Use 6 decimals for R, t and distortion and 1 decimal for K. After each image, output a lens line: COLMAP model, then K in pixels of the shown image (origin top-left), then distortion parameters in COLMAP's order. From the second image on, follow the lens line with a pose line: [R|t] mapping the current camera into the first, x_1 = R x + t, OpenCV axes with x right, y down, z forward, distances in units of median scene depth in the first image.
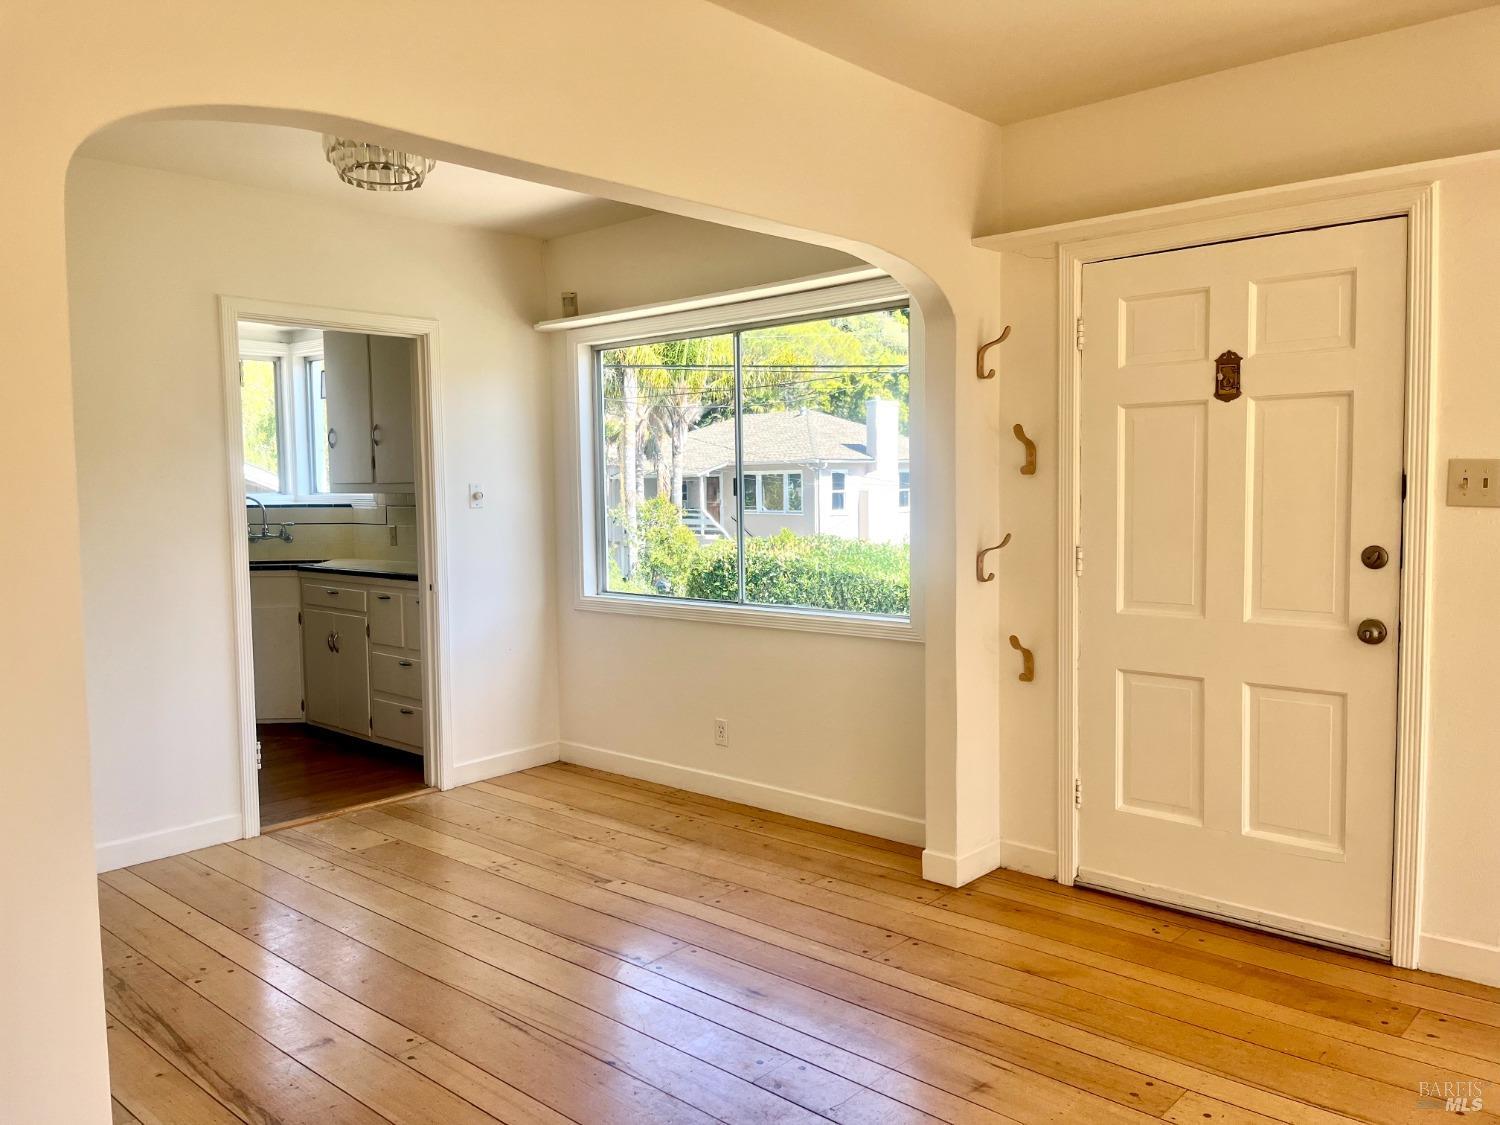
lens RADIAL K [[1138.2, 0, 741.1], [0, 1138.2, 555.1], [0, 0, 1]] dist [0.057429, -0.088079]
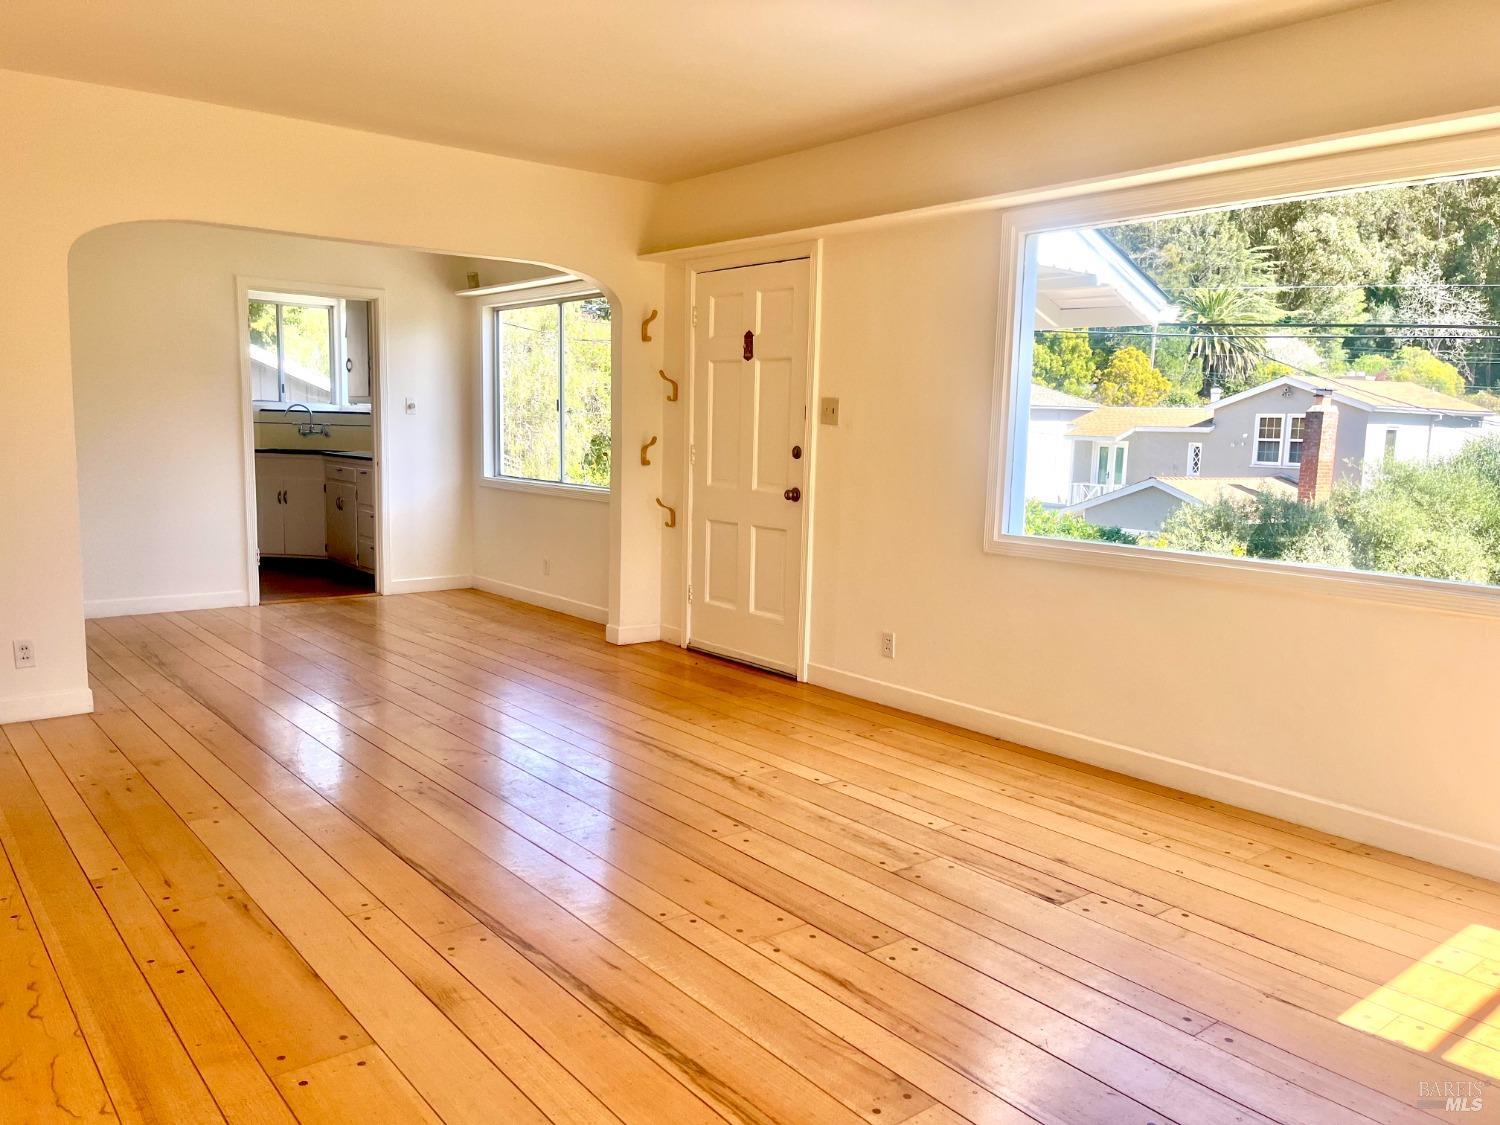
lens RADIAL K [[1138.2, 0, 747.0], [0, 1138.2, 575.4], [0, 0, 1]] dist [0.057429, -0.088079]
pose [[0.987698, 0.058504, -0.145015, 0.489186], [-0.048287, 0.996162, 0.073002, 0.043934], [0.148730, -0.065101, 0.986733, -0.501661]]
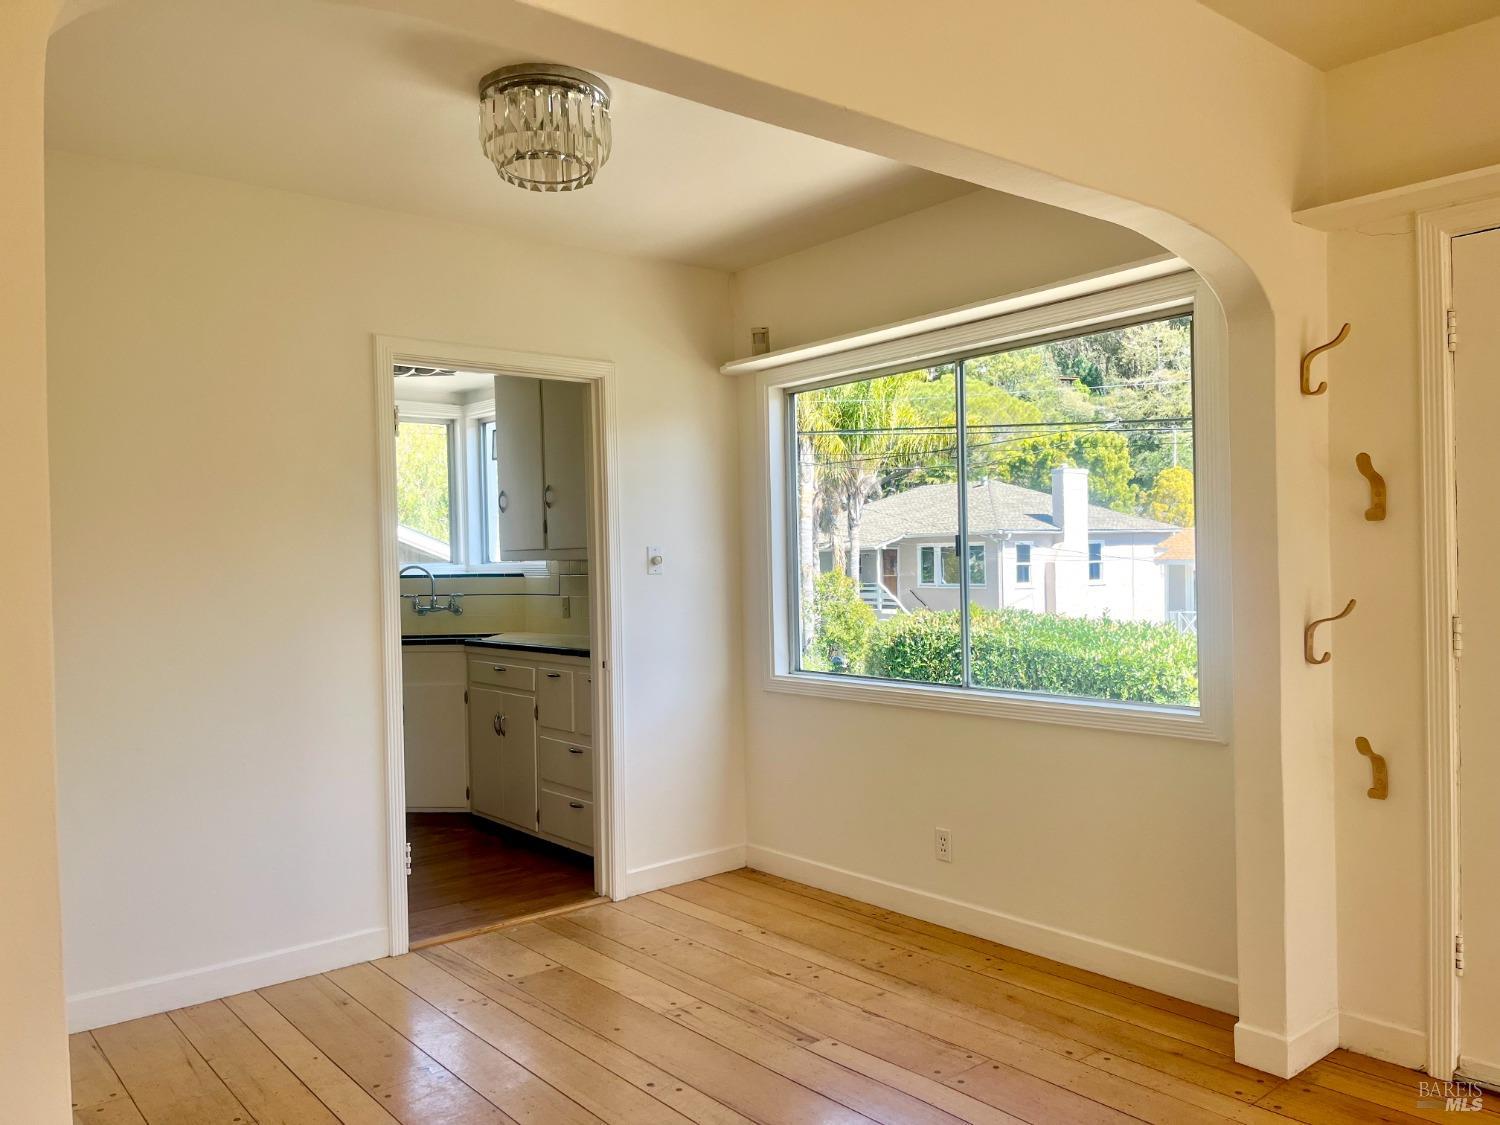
lens RADIAL K [[1138.2, 0, 749.0], [0, 1138.2, 571.9], [0, 0, 1]] dist [0.057429, -0.088079]
pose [[0.989693, -0.005713, -0.143088, -0.037961], [-0.001615, 0.998695, -0.051044, 0.001665], [0.143193, 0.050749, 0.988393, 0.159253]]
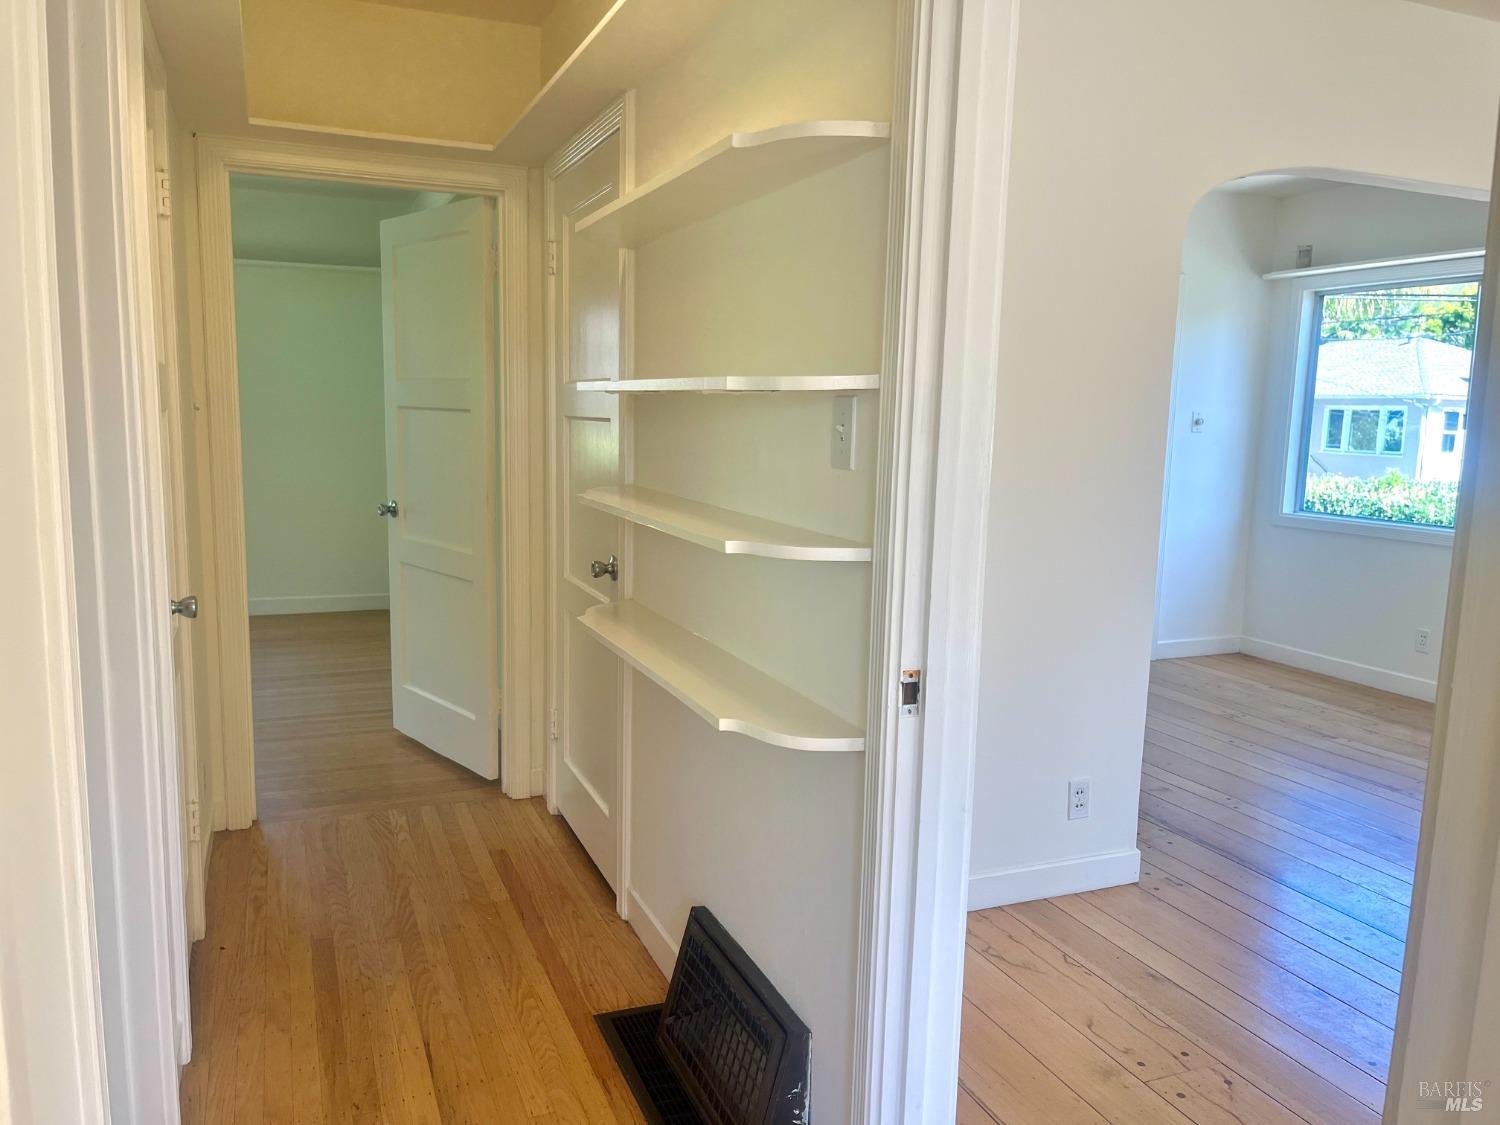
lens RADIAL K [[1138.2, 0, 713.8], [0, 1138.2, 572.6], [0, 0, 1]] dist [0.057429, -0.088079]
pose [[0.892583, 0.095895, -0.440568, -0.153641], [-0.060912, 0.993810, 0.092908, 0.026590], [0.446751, -0.056092, 0.892898, -0.336279]]
